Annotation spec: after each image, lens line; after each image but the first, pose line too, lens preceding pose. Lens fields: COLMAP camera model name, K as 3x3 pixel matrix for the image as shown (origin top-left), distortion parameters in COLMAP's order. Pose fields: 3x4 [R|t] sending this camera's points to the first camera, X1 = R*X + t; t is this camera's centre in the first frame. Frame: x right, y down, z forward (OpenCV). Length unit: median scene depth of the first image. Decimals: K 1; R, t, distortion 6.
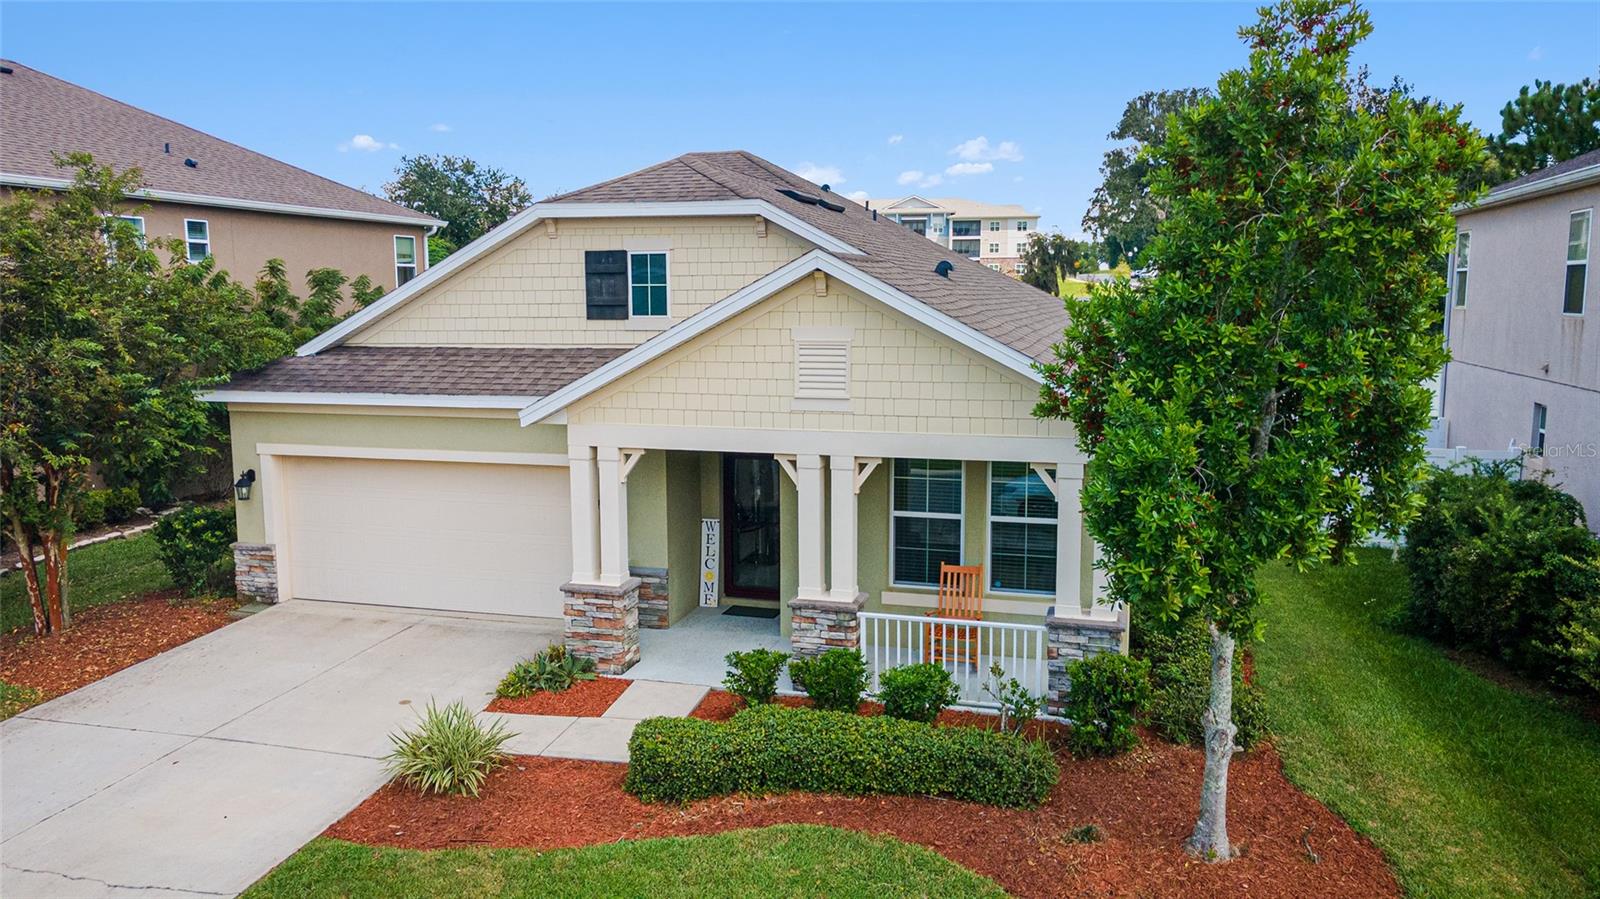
lens RADIAL K [[1161.3, 0, 800.2], [0, 1161.3, 455.1], [0, 0, 1]] dist [0.026840, 0.032652]
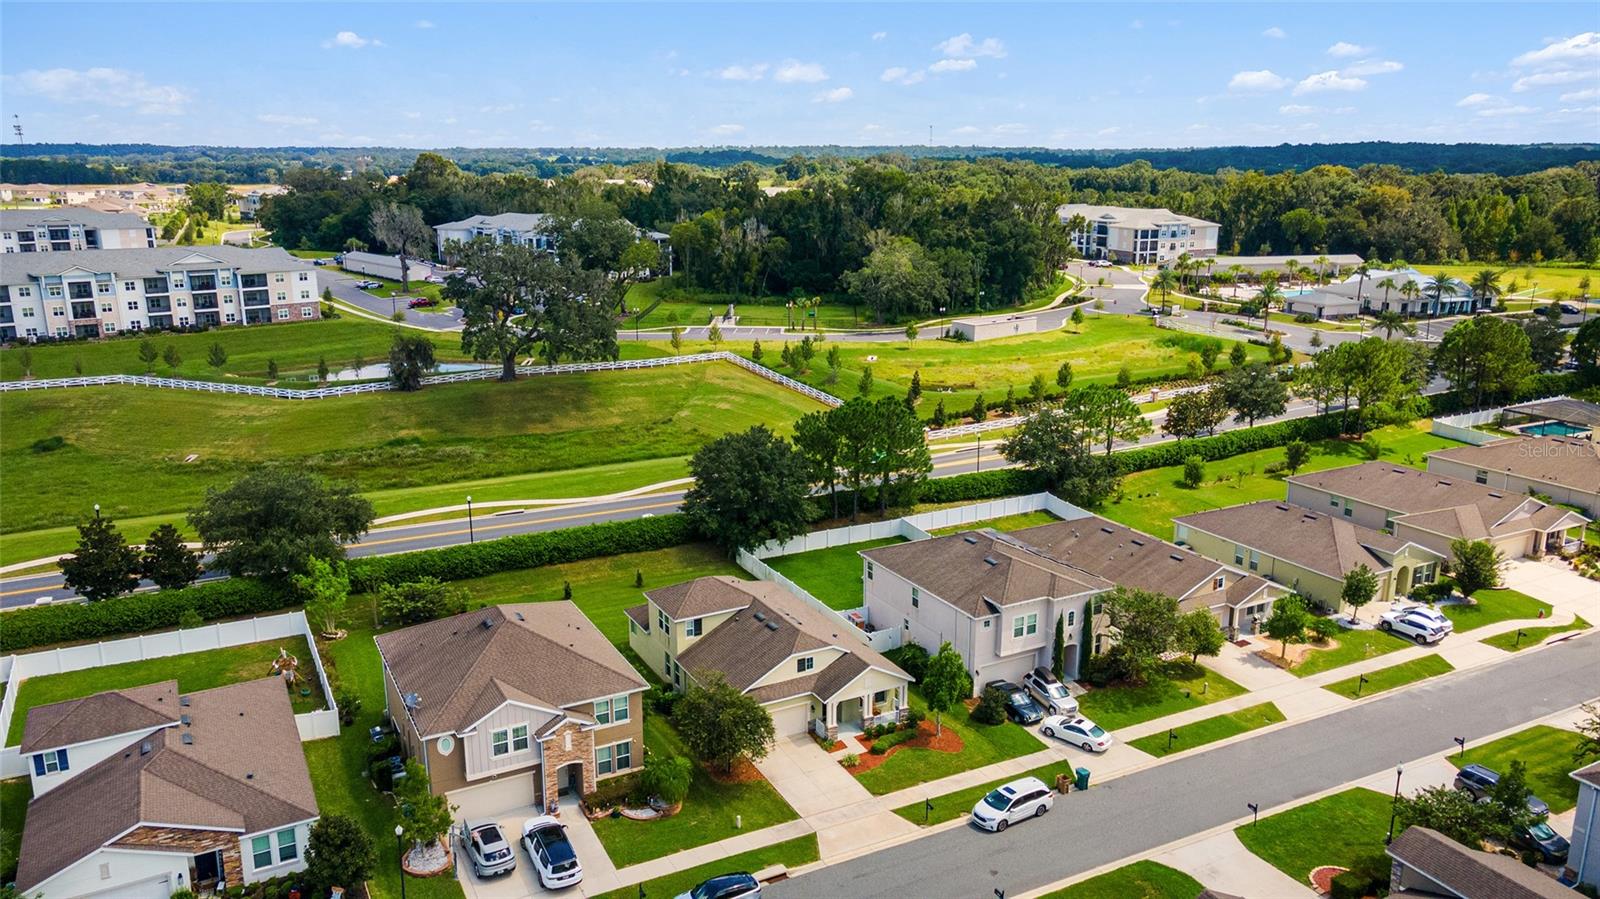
lens RADIAL K [[1161.3, 0, 791.4], [0, 1161.3, 438.2], [0, 0, 1]] dist [0.026840, 0.032652]
pose [[0.718000, -0.160997, 0.677168, -3.545981], [0.093423, 0.986369, 0.135453, -1.854566], [-0.689745, -0.033992, 0.723254, -2.620977]]
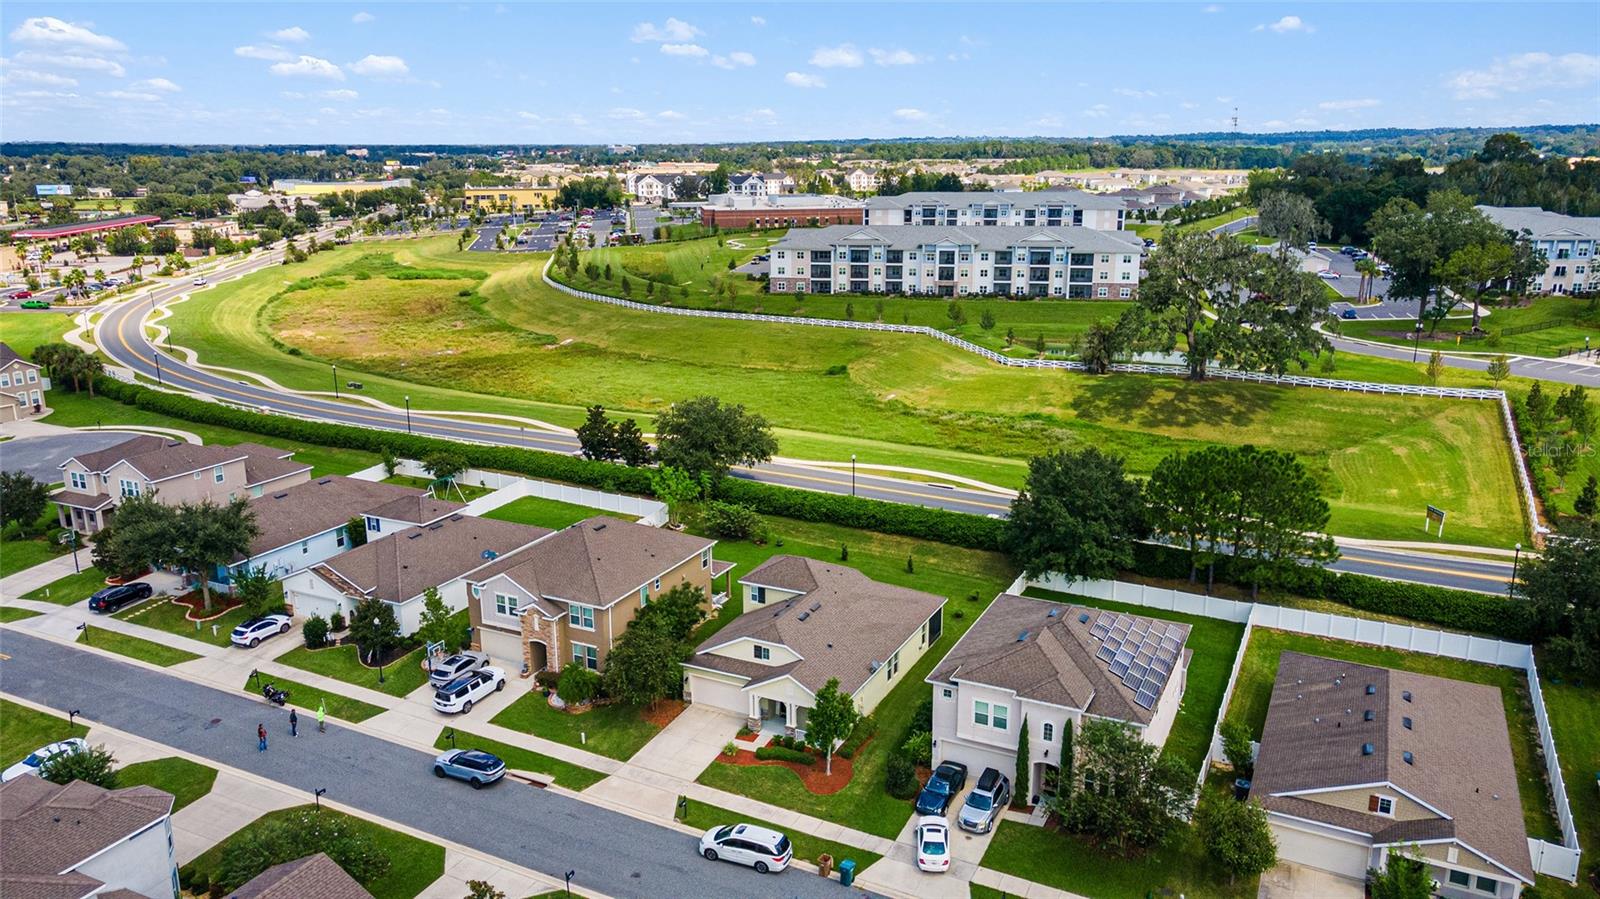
lens RADIAL K [[1161.3, 0, 789.2], [0, 1161.3, 448.0], [0, 0, 1]] dist [0.026840, 0.032652]
pose [[0.982125, 0.045063, -0.182756, 0.889773], [-0.023011, 0.992382, 0.121034, -1.720435], [0.186817, -0.114665, 0.975680, -3.980529]]
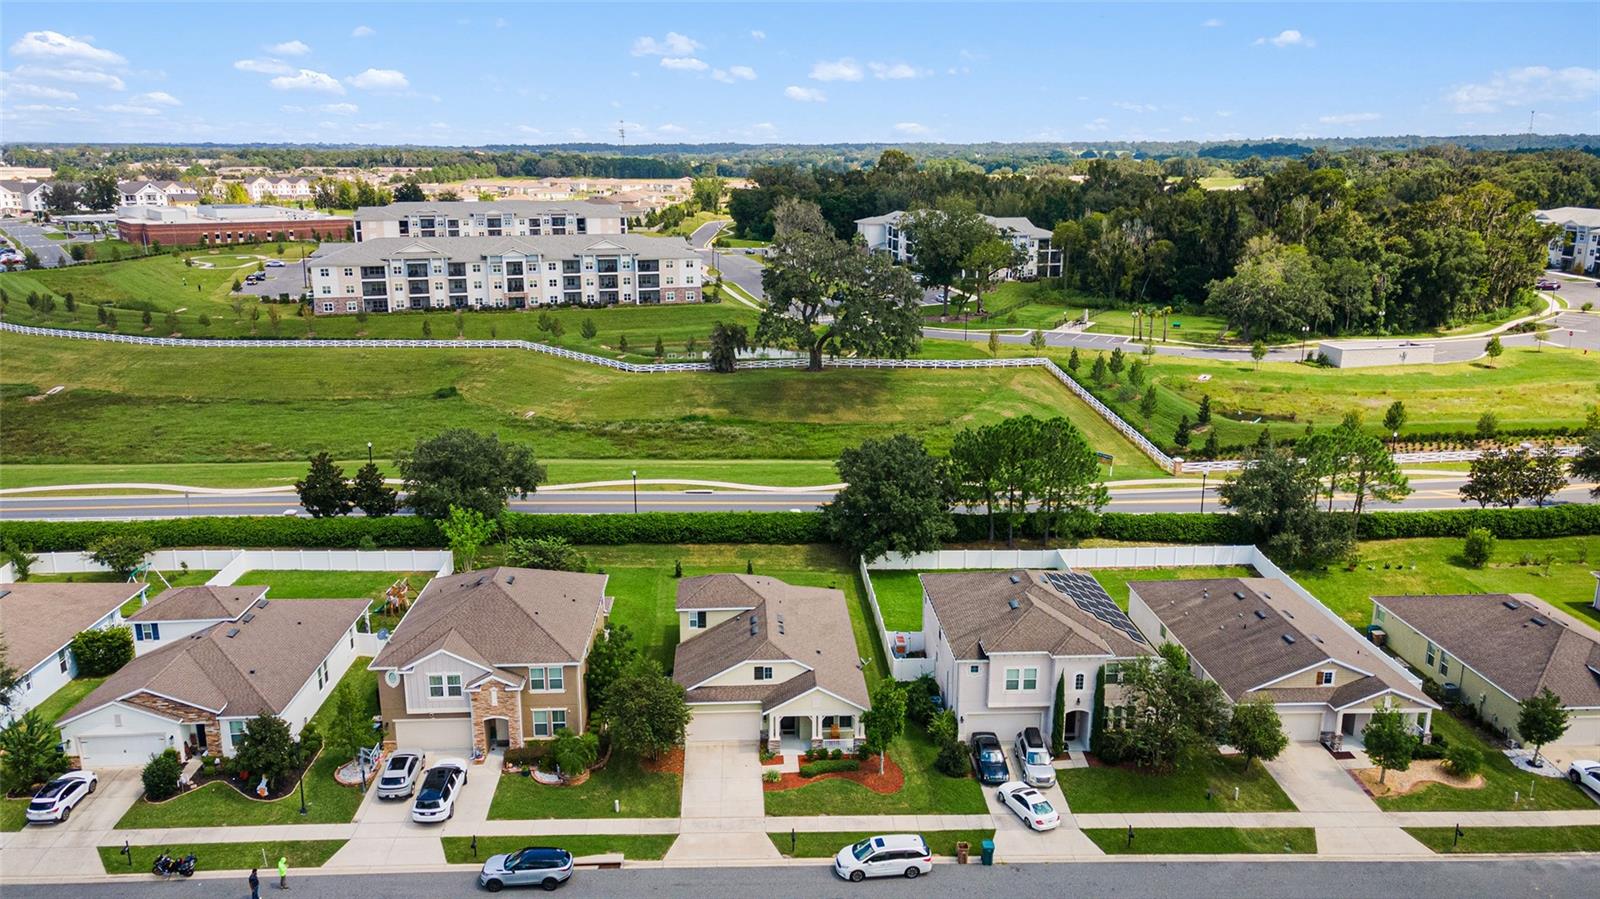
lens RADIAL K [[1161.3, 0, 792.1], [0, 1161.3, 443.7], [0, 0, 1]] dist [0.026840, 0.032652]
pose [[0.947202, -0.074474, 0.311869, -1.568488], [0.040129, 0.992539, 0.115138, -1.752789], [-0.318117, -0.096544, 0.943123, -3.760355]]
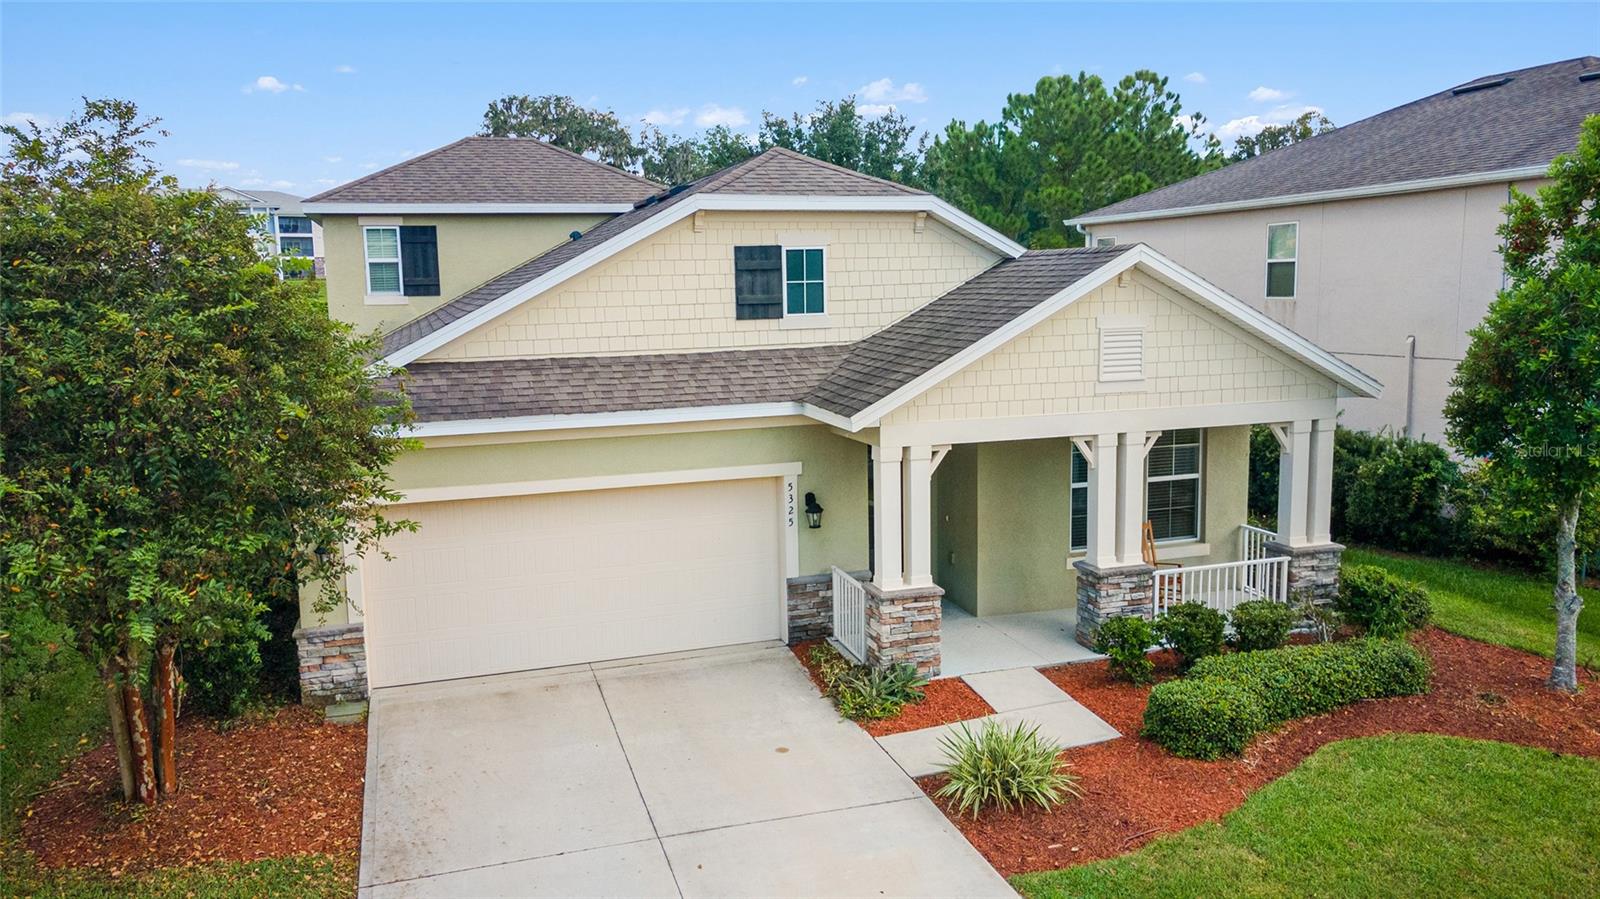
lens RADIAL K [[1161.3, 0, 800.9], [0, 1161.3, 439.7], [0, 0, 1]] dist [0.026840, 0.032652]
pose [[0.825732, -0.085895, 0.557485, -0.708402], [0.093399, 0.995515, 0.015046, -0.032096], [-0.556277, 0.039644, 0.830051, 0.216142]]
